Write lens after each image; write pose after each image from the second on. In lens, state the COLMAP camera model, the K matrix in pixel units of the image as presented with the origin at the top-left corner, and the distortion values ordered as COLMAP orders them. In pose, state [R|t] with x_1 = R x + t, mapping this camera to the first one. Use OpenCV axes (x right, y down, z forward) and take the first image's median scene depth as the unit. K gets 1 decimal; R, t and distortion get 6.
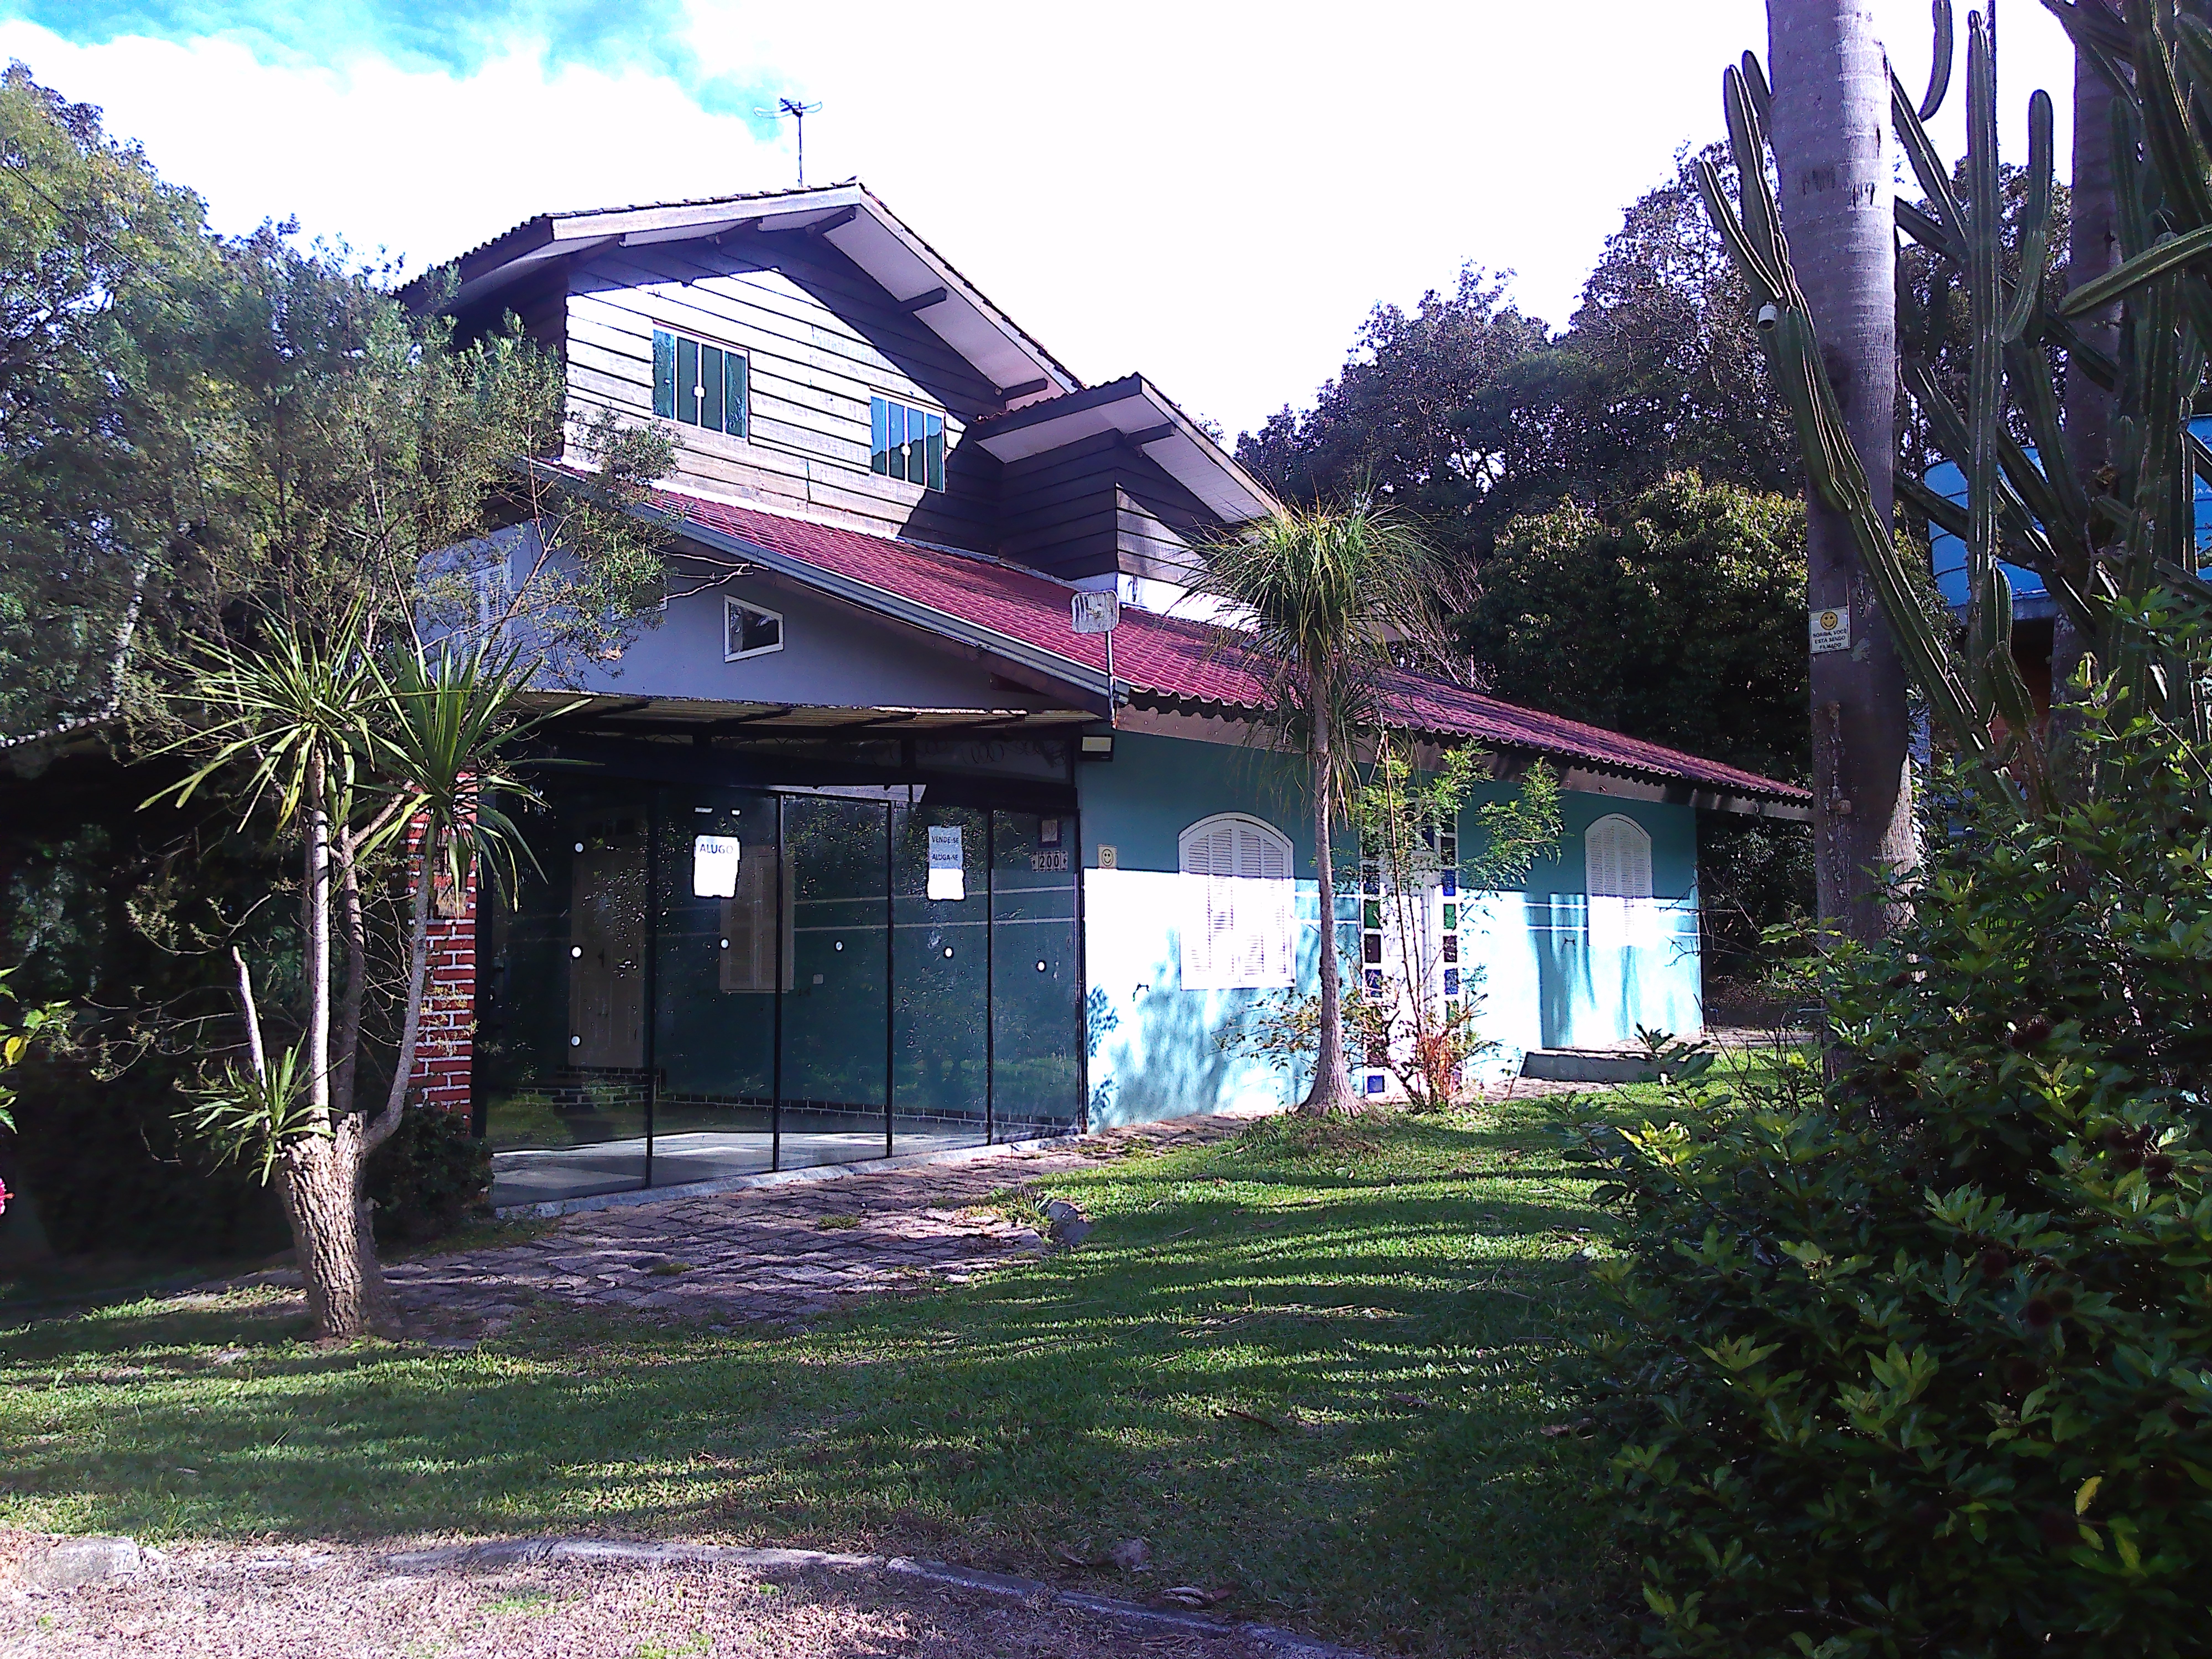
lens RADIAL K [[1689.8, 0, 1100.0], [0, 1689.8, 858.2], [0, 0, 1]] dist [0.074915, -0.099158]
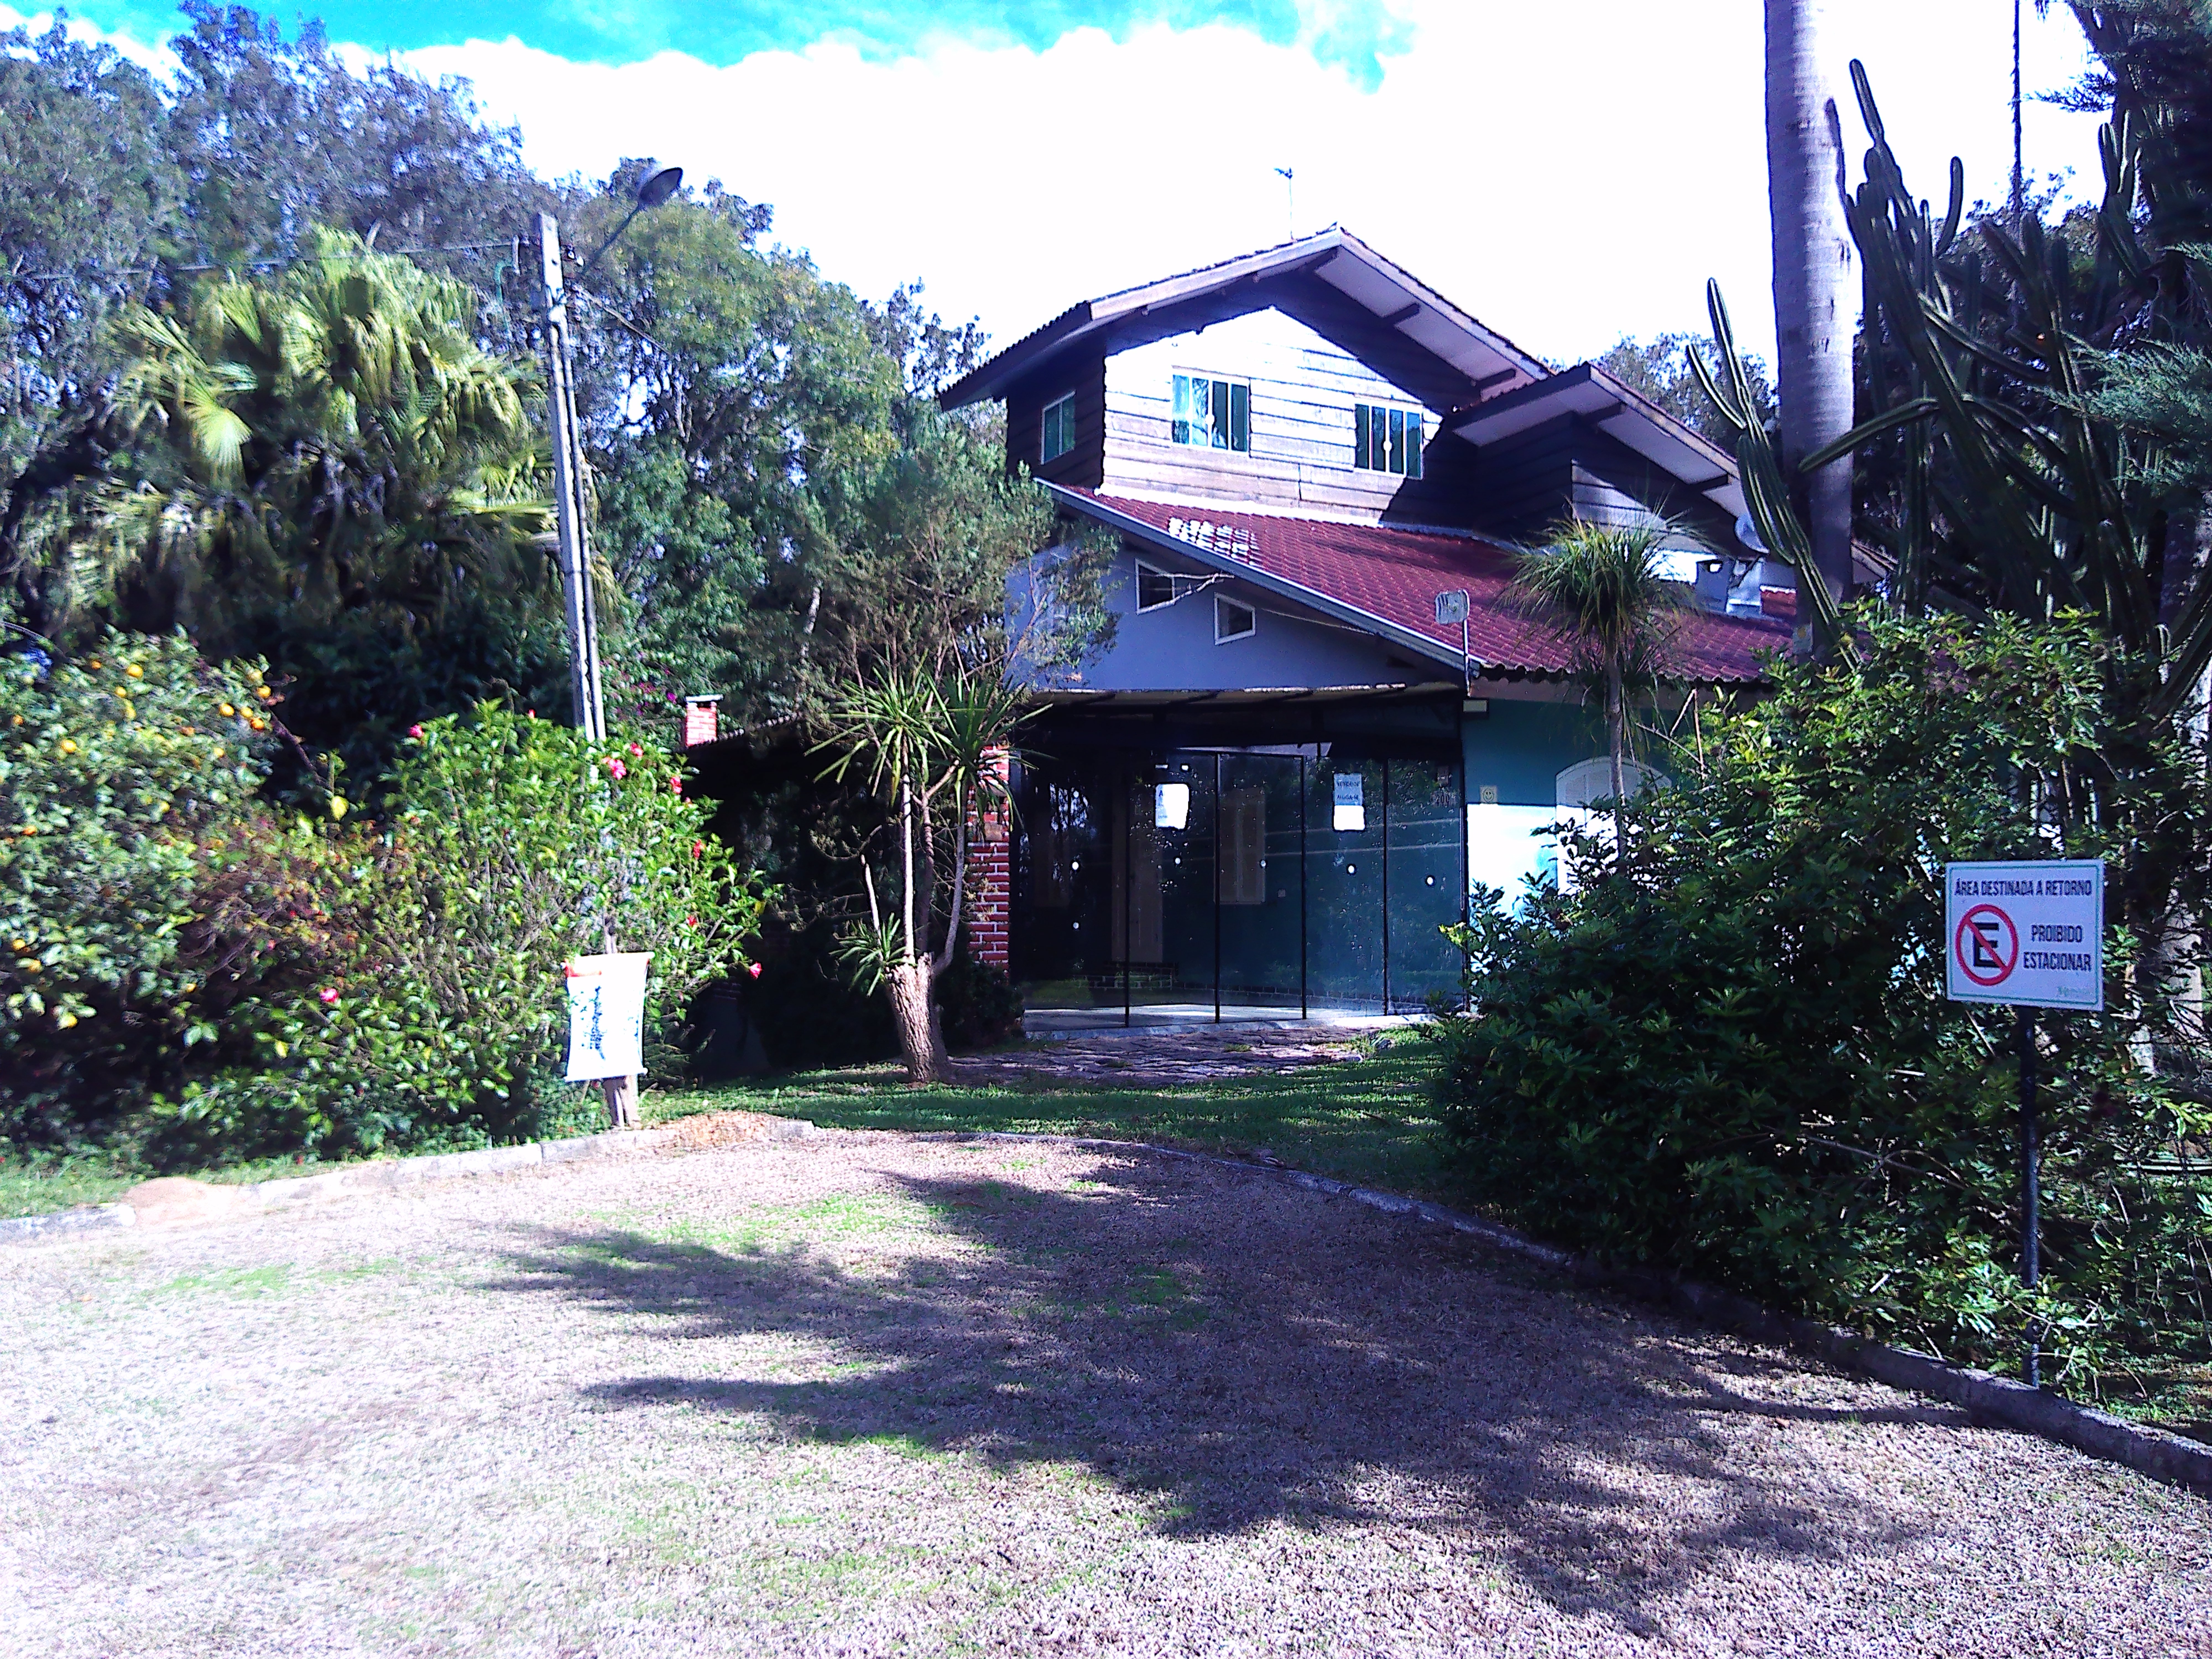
lens RADIAL K [[1618.5, 0, 1065.2], [0, 1618.5, 838.9], [0, 0, 1]] dist [0.057094, 0.000316]
pose [[0.935051, -0.004426, -0.354485, 0.178420], [0.013747, 0.999623, 0.023782, -0.001312], [0.354246, -0.027110, 0.934759, -0.308359]]
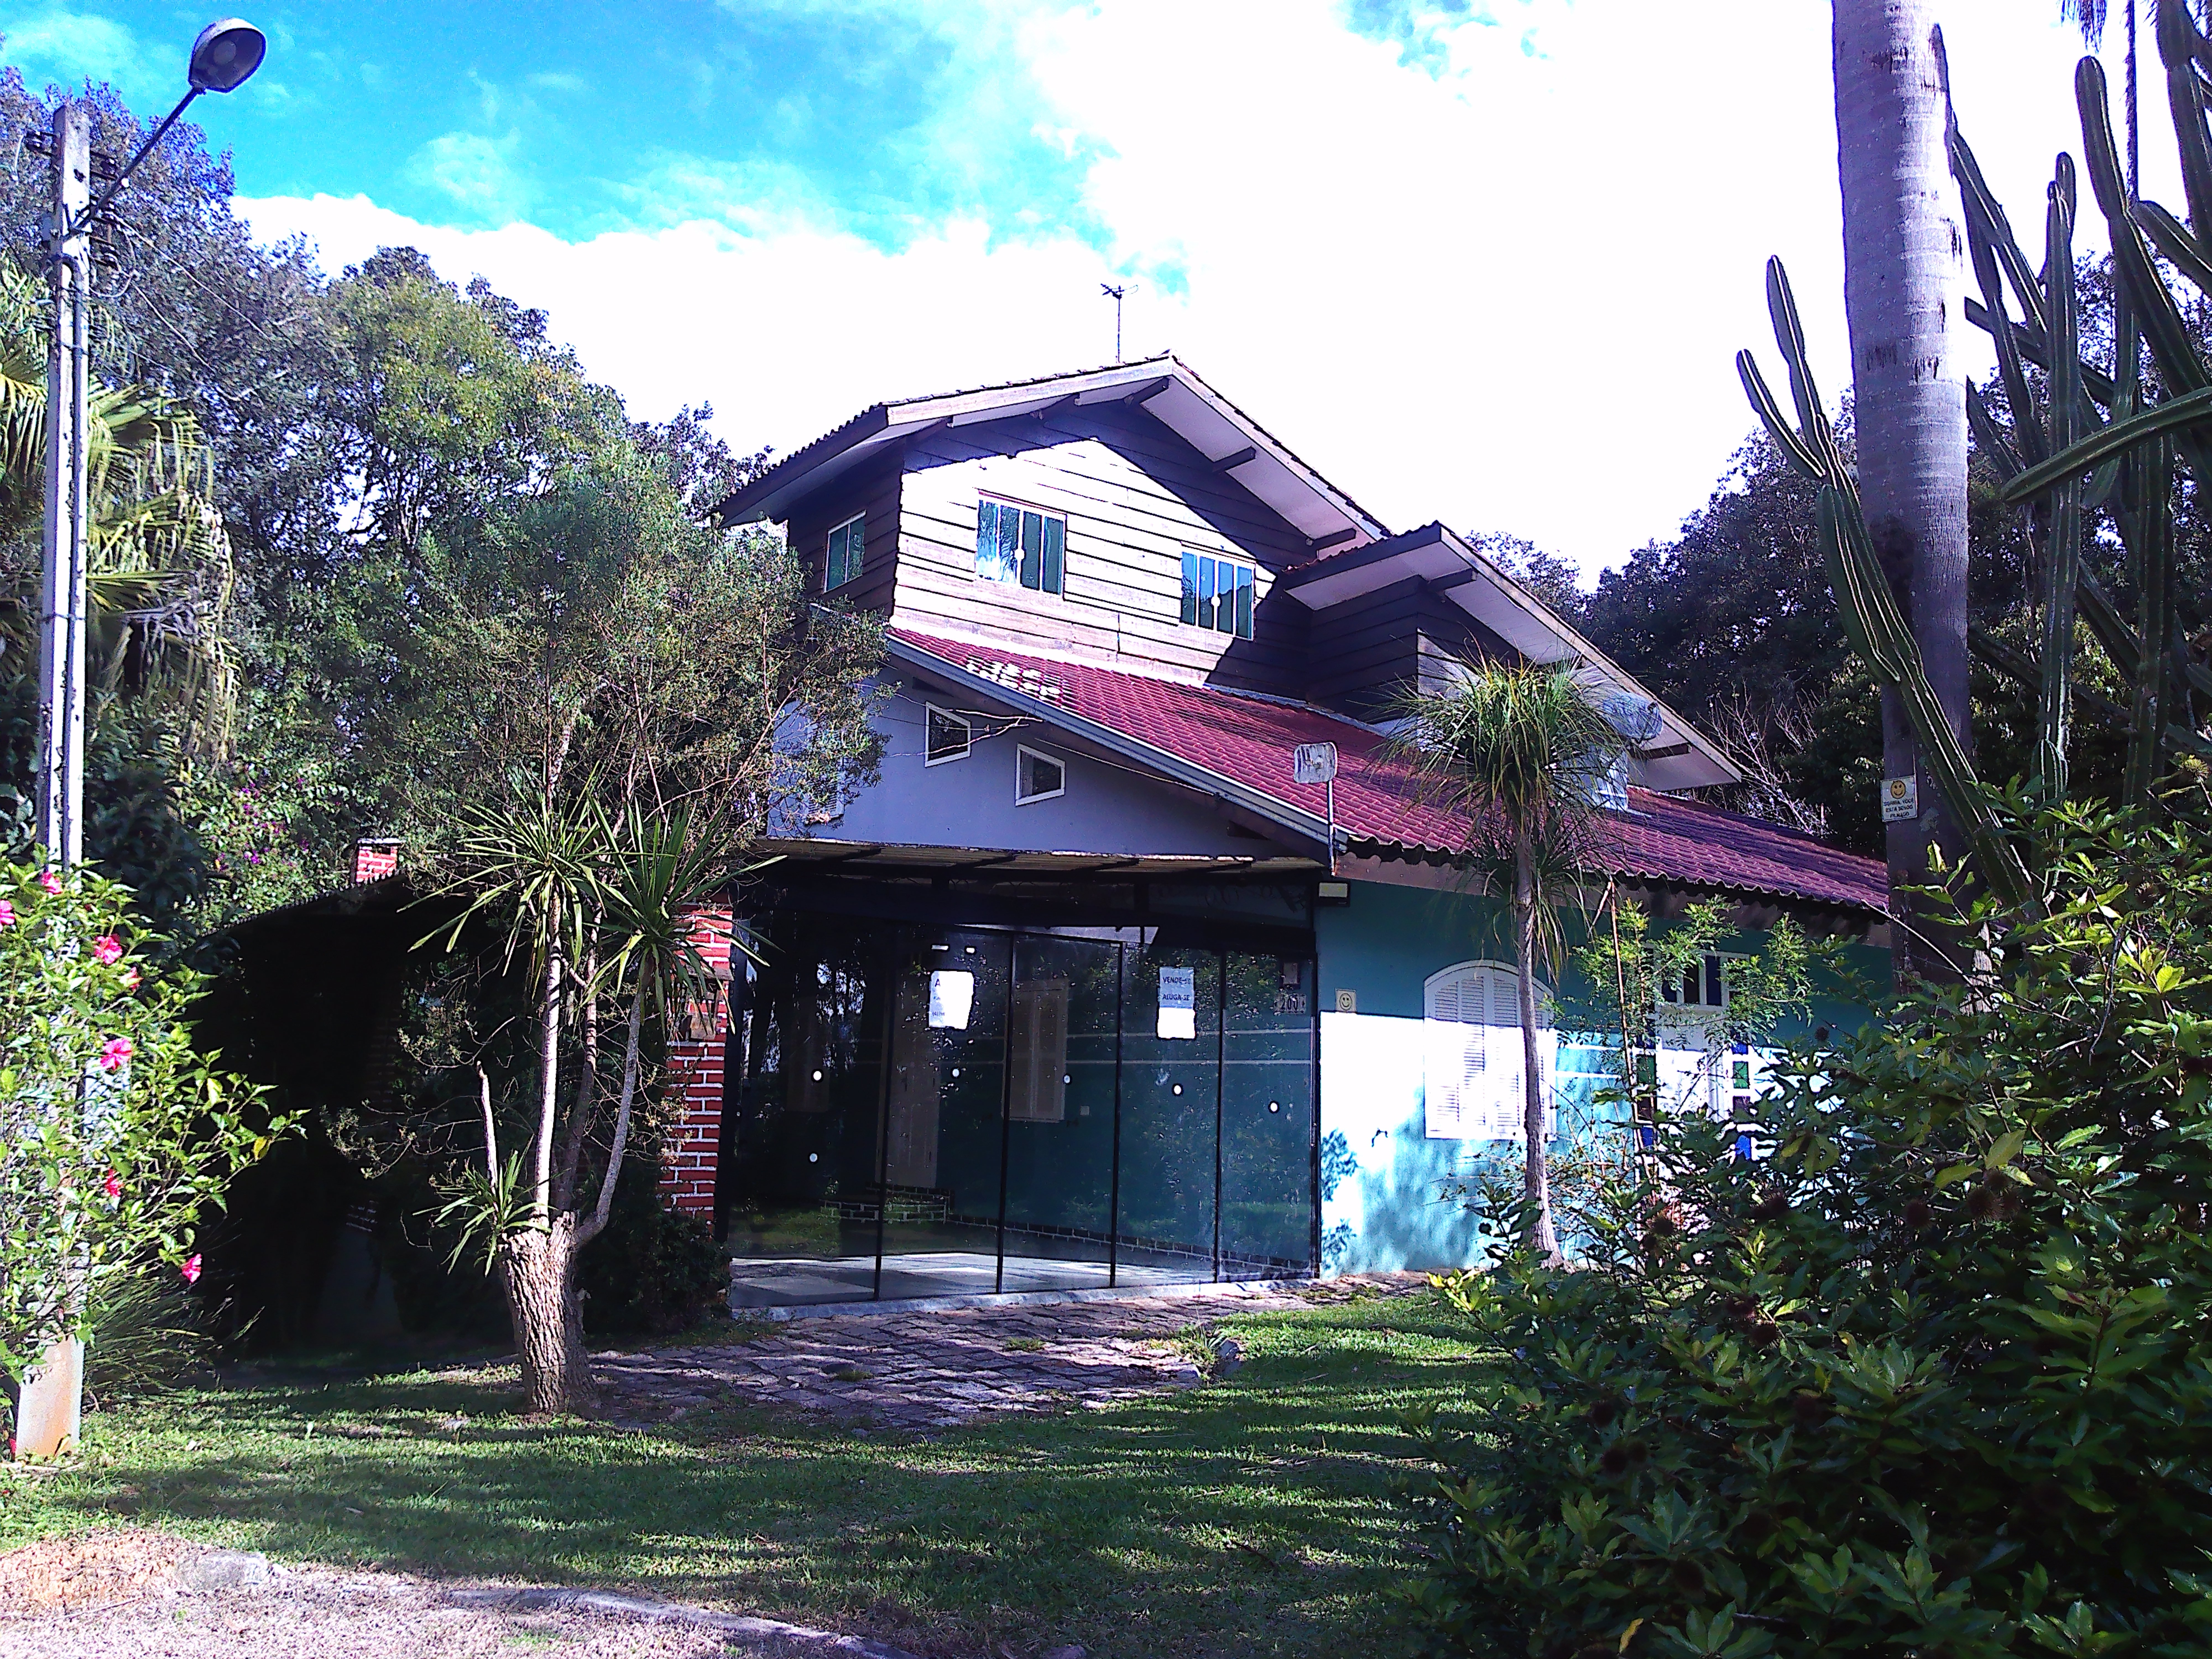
lens RADIAL K [[1694.6, 0, 1096.1], [0, 1694.6, 860.9], [0, 0, 1]] dist [0.092127, -0.101032]
pose [[0.976051, 0.010346, -0.217296, 0.102131], [-0.027146, 0.996854, -0.074469, -0.005841], [0.215841, 0.078584, 0.973261, -0.036765]]
